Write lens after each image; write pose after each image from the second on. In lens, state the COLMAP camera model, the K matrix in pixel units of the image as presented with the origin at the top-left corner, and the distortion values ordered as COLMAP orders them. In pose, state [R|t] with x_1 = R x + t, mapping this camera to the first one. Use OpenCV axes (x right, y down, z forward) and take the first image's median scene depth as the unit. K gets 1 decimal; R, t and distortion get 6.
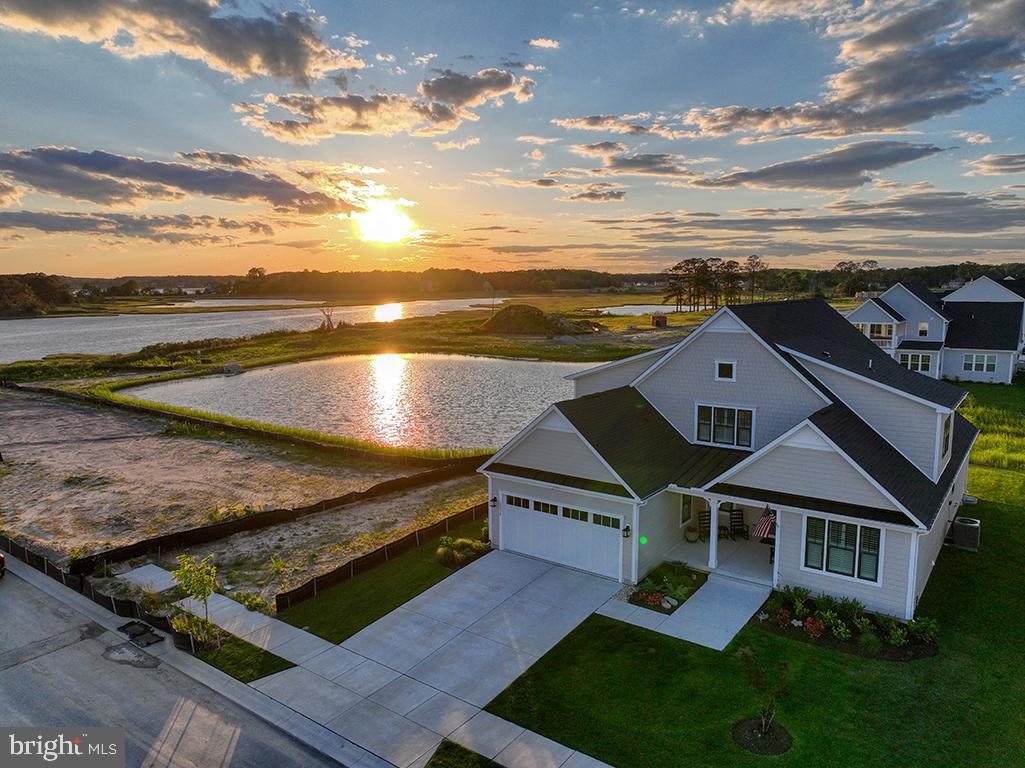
lens RADIAL K [[729.7, 0, 512.5], [0, 729.7, 384.0], [0, 0, 1]] dist [0.008777, 0.008474]
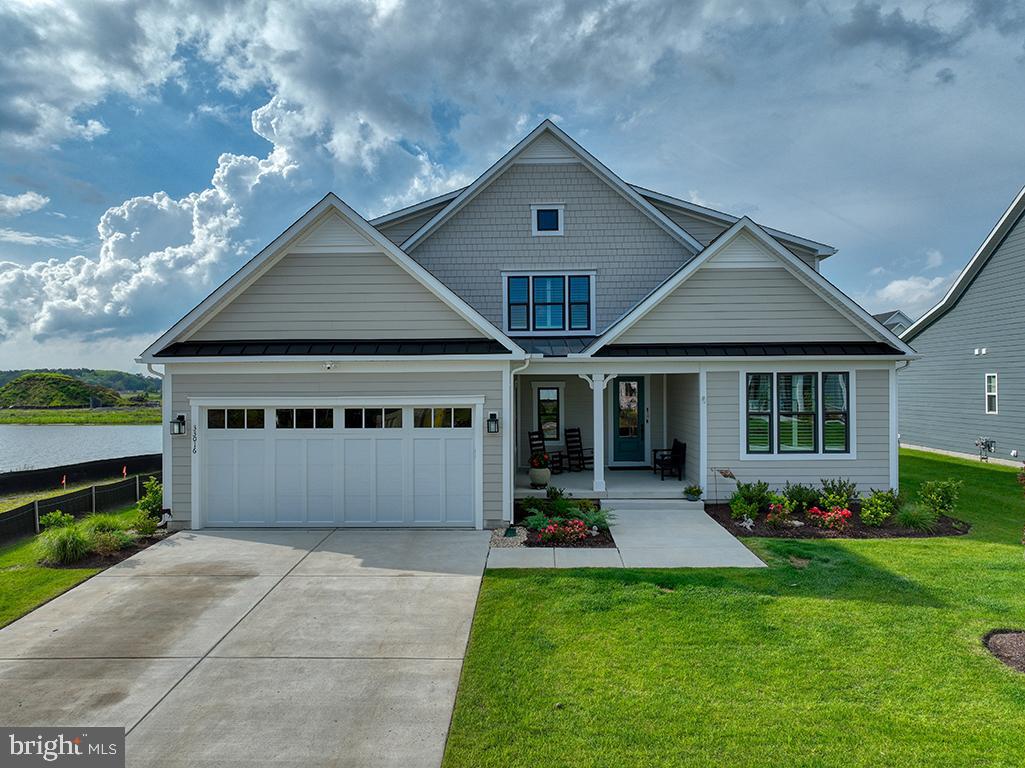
lens RADIAL K [[729.7, 0, 512.5], [0, 729.7, 384.0], [0, 0, 1]] dist [0.008777, 0.008474]
pose [[0.817582, 0.008337, 0.575752, -0.104220], [0.080556, 0.988406, -0.128703, 0.183143], [-0.570150, 0.151606, 0.807431, 0.420158]]
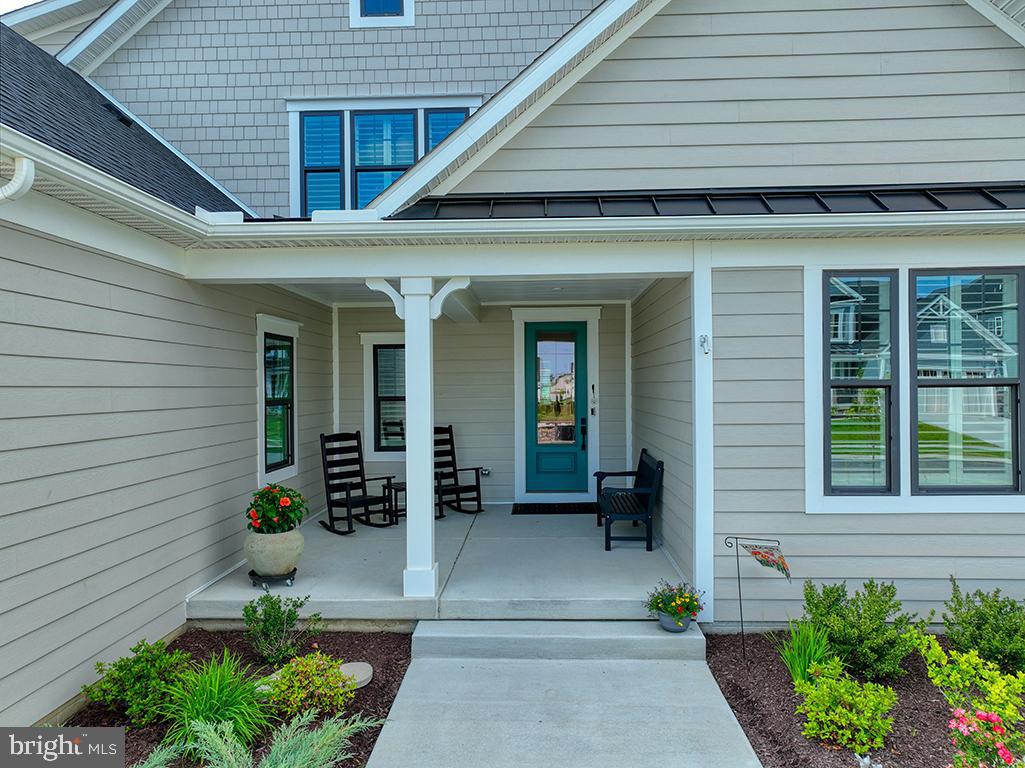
lens RADIAL K [[721.7, 0, 512.5], [0, 721.7, 384.0], [0, 0, 1]] dist [-0.005080, 0.001022]
pose [[0.824931, 0.006723, 0.565193, 0.134436], [0.081080, 0.988181, -0.130095, 0.169736], [-0.559388, 0.153145, 0.814636, 0.619821]]
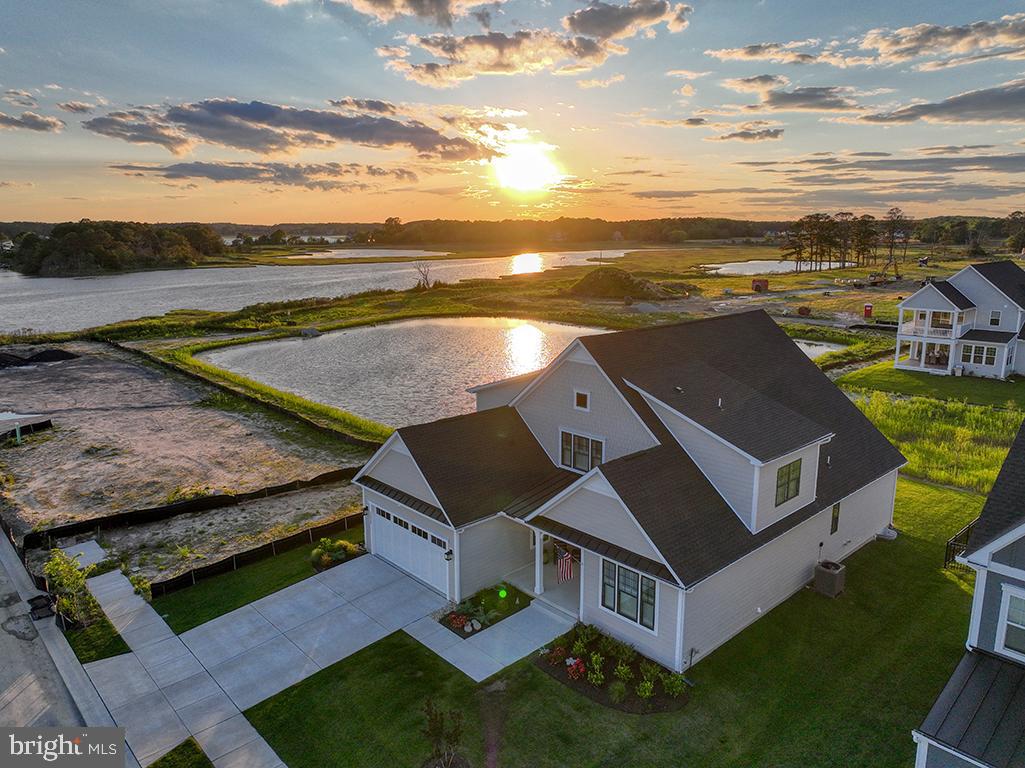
lens RADIAL K [[707.4, 0, 513.5], [0, 707.4, 443.4], [0, 0, 1]] dist [0.006346, 0.002678]
pose [[0.983432, 0.057286, -0.171990, 0.312733], [-0.030268, 0.987327, 0.155786, -0.092324], [0.178735, -0.147999, 0.972703, 0.029296]]
